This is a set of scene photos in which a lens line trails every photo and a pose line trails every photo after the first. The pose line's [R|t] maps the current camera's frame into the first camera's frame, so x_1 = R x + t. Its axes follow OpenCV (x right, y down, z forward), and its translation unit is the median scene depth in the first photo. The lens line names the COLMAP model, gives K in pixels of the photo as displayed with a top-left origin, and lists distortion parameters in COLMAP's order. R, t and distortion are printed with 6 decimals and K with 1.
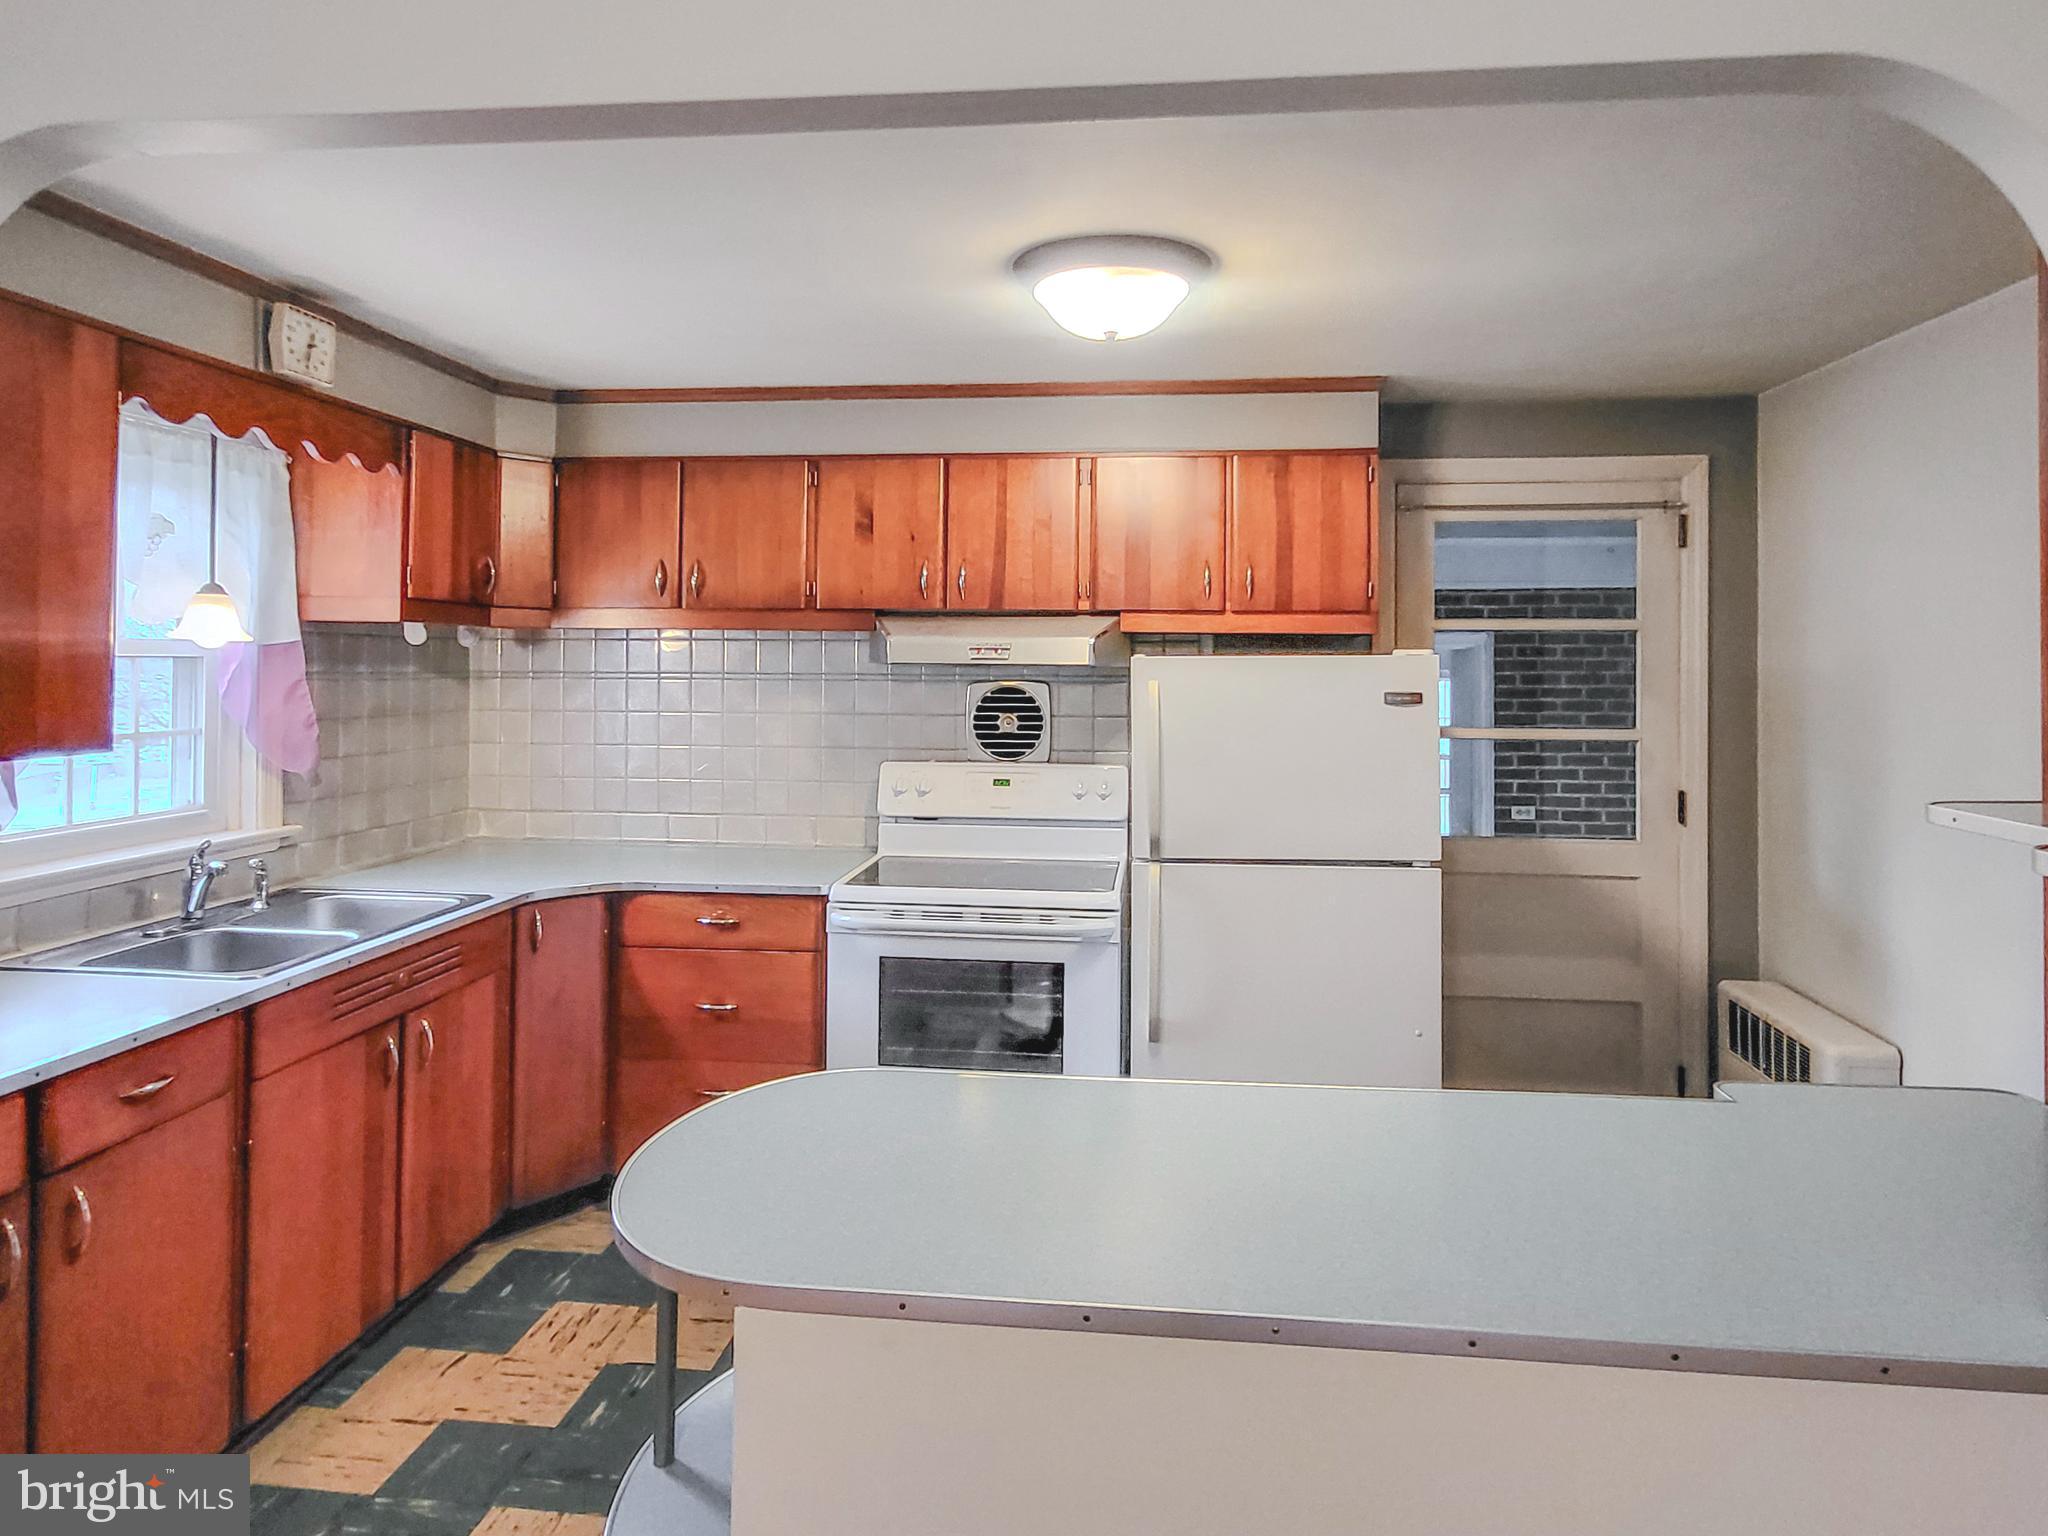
lens RADIAL K [[1242.9, 0, 1028.6], [0, 1242.9, 665.7], [0, 0, 1]] dist [0.004159, 0.001493]
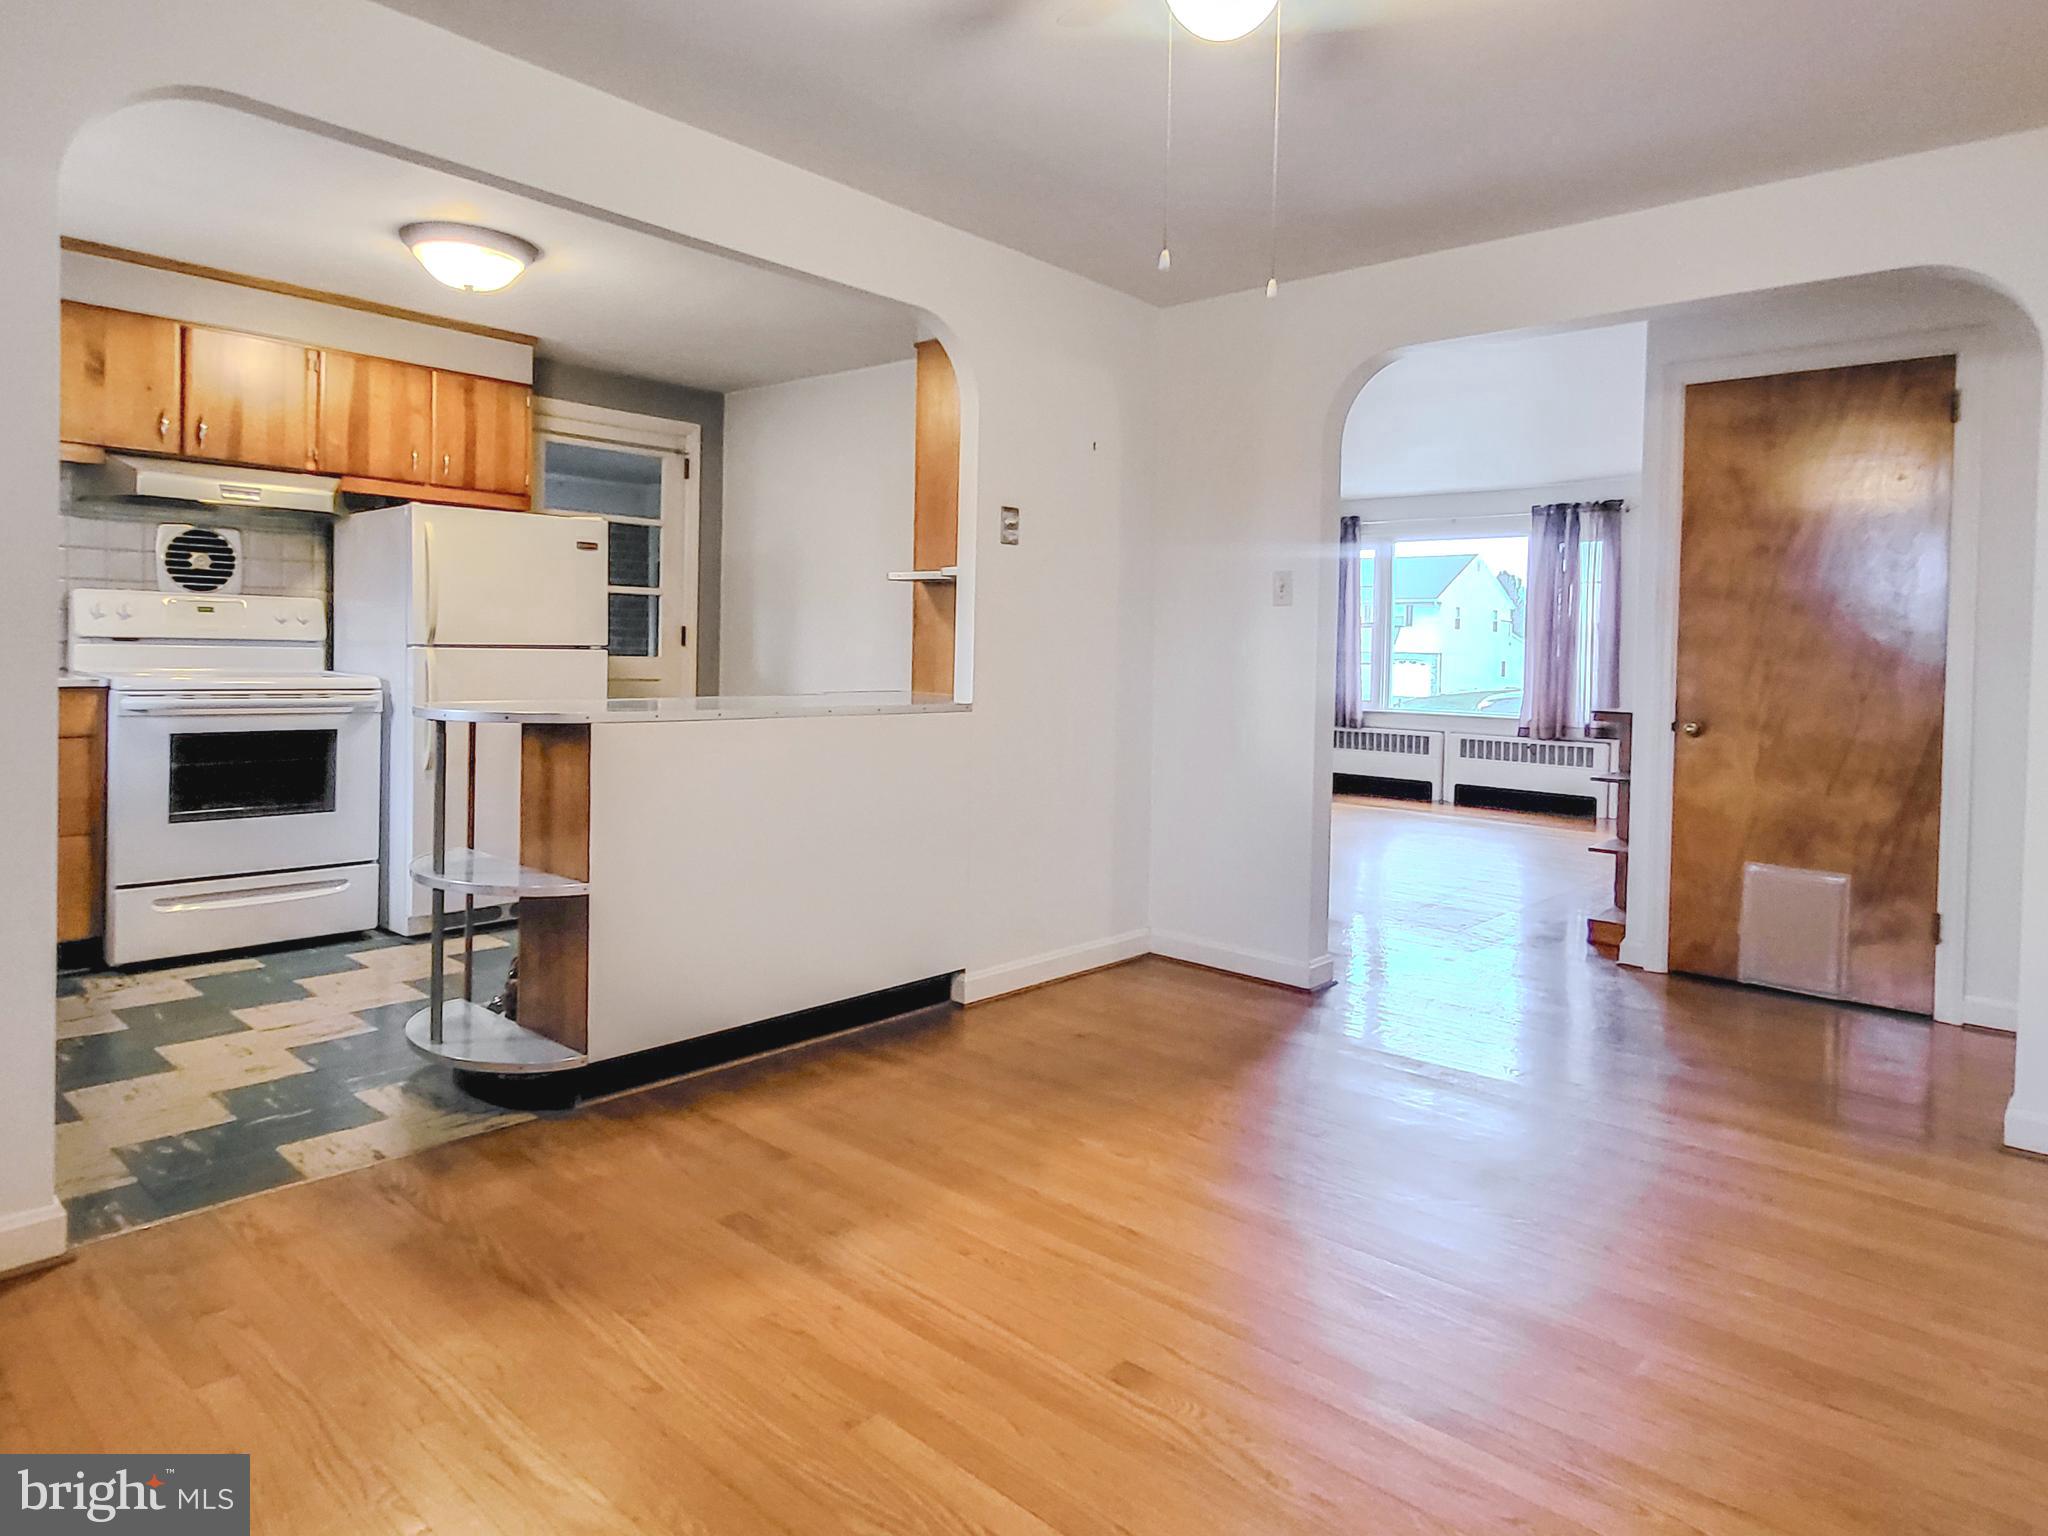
lens RADIAL K [[1242.9, 0, 1028.6], [0, 1242.9, 665.7], [0, 0, 1]] dist [0.004159, 0.001493]
pose [[0.585949, -0.000650, 0.810348, -0.555840], [-0.021358, 0.999640, 0.016246, 0.118990], [-0.810066, -0.026827, 0.585724, -0.345146]]
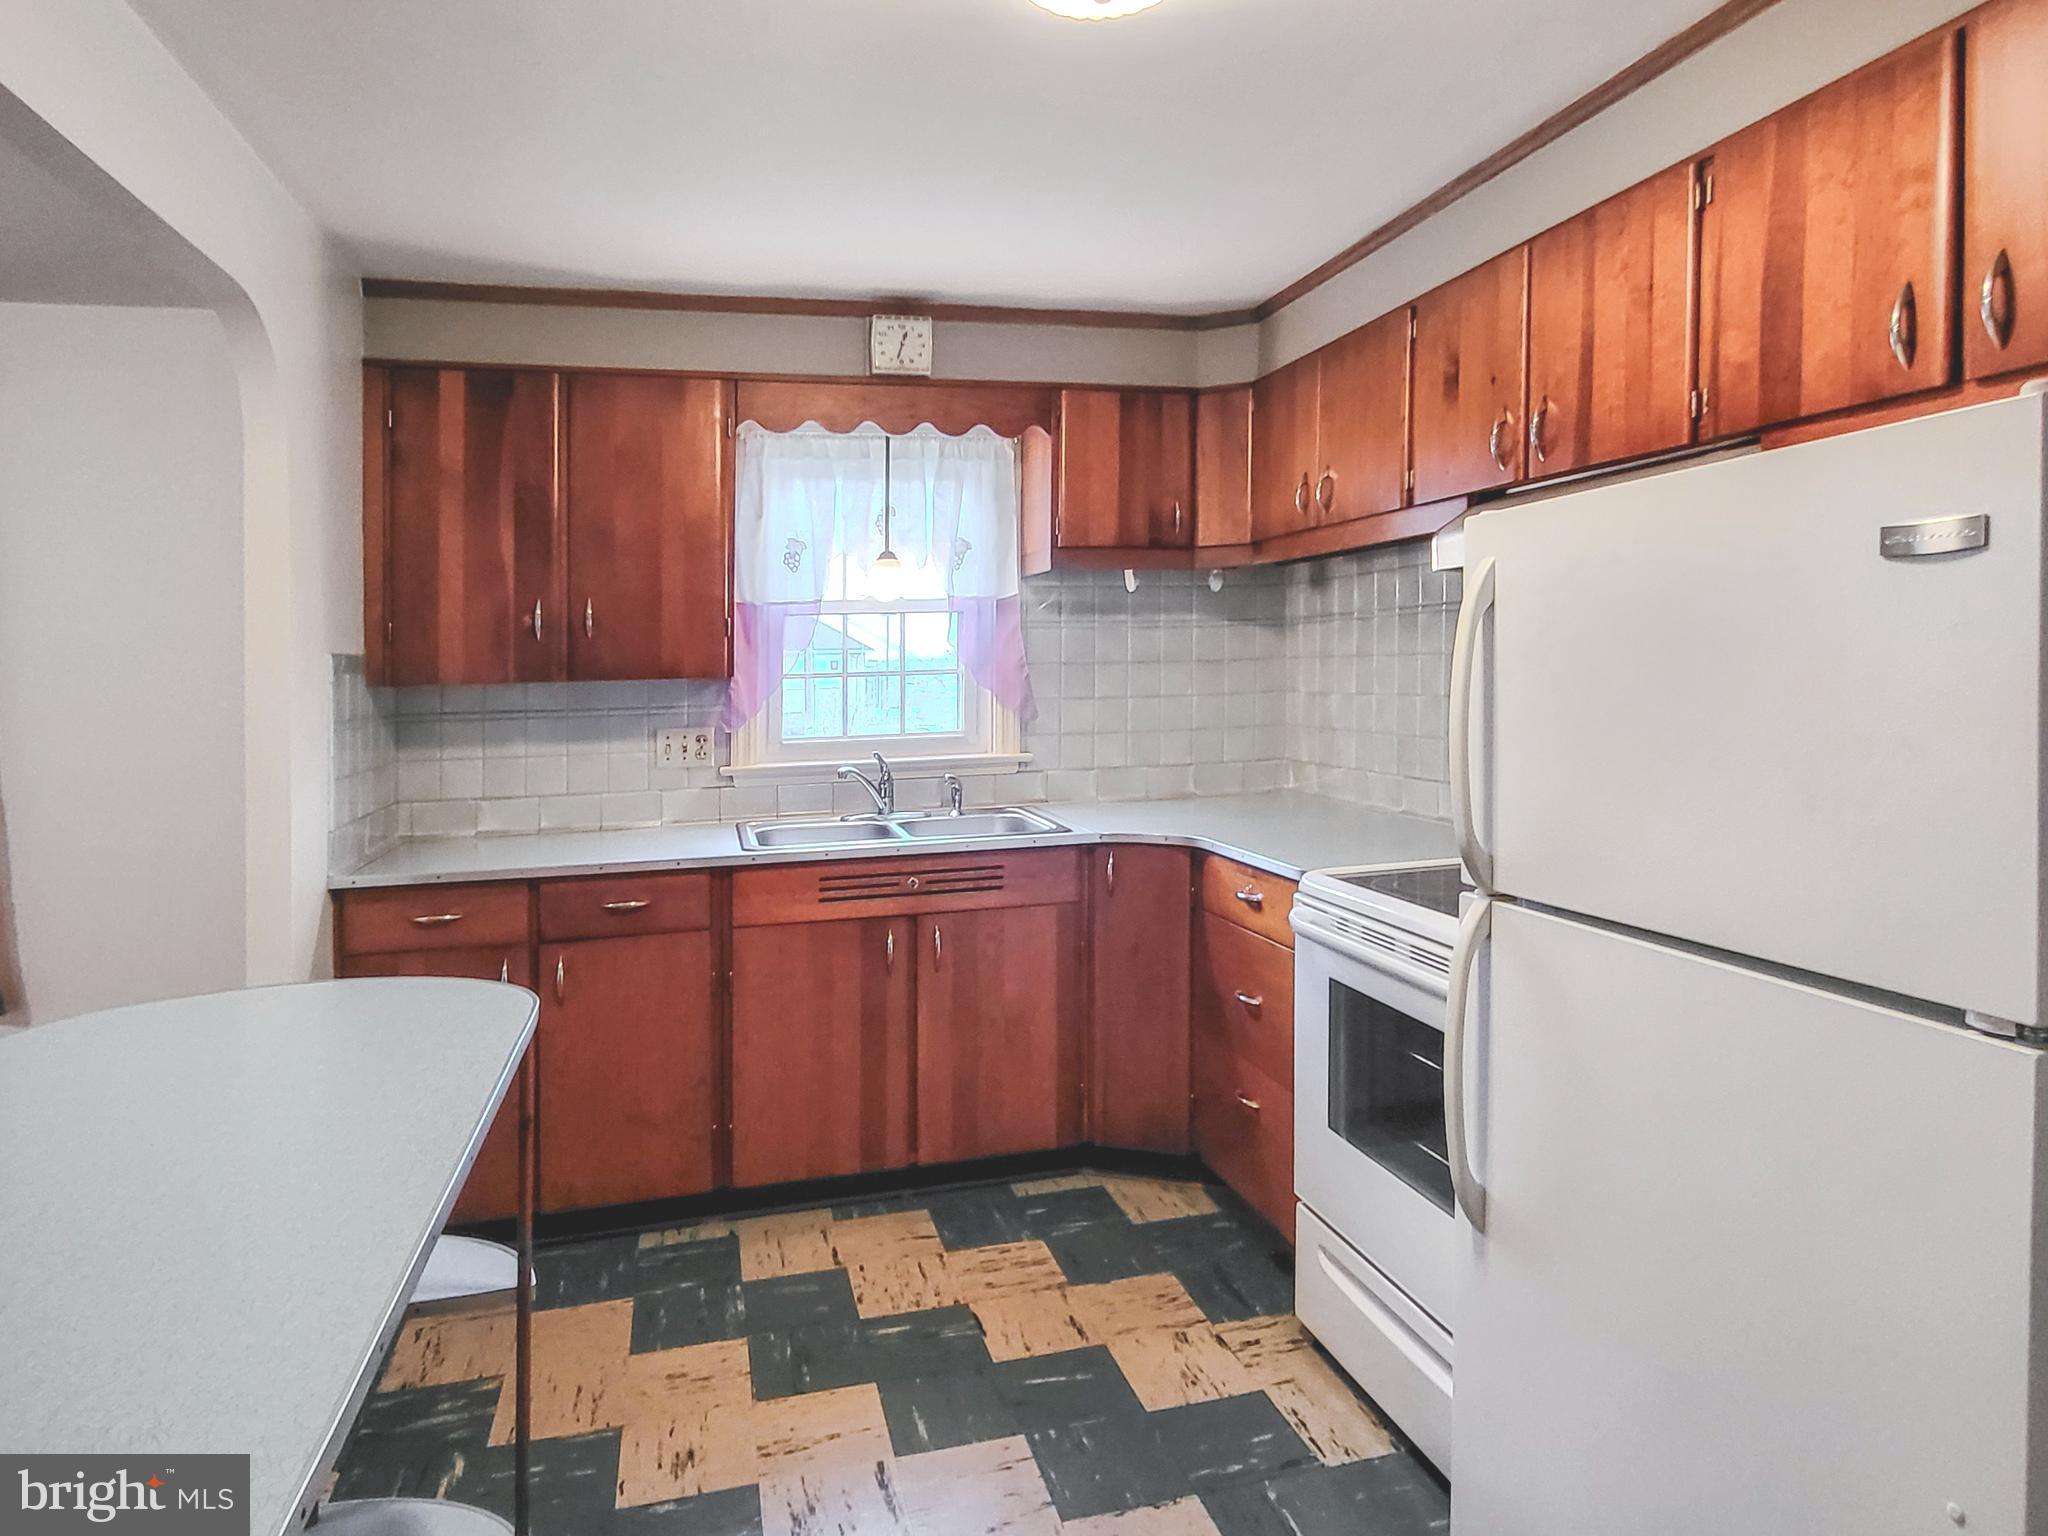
lens RADIAL K [[1240.0, 0, 1019.5], [0, 1240.0, 678.0], [0, 0, 1]] dist [-0.006556, -0.000240]
pose [[0.348349, -0.004654, -0.937353, 0.444594], [0.029133, 0.999558, 0.005863, 0.046044], [0.936912, -0.029350, 0.348331, 0.531166]]
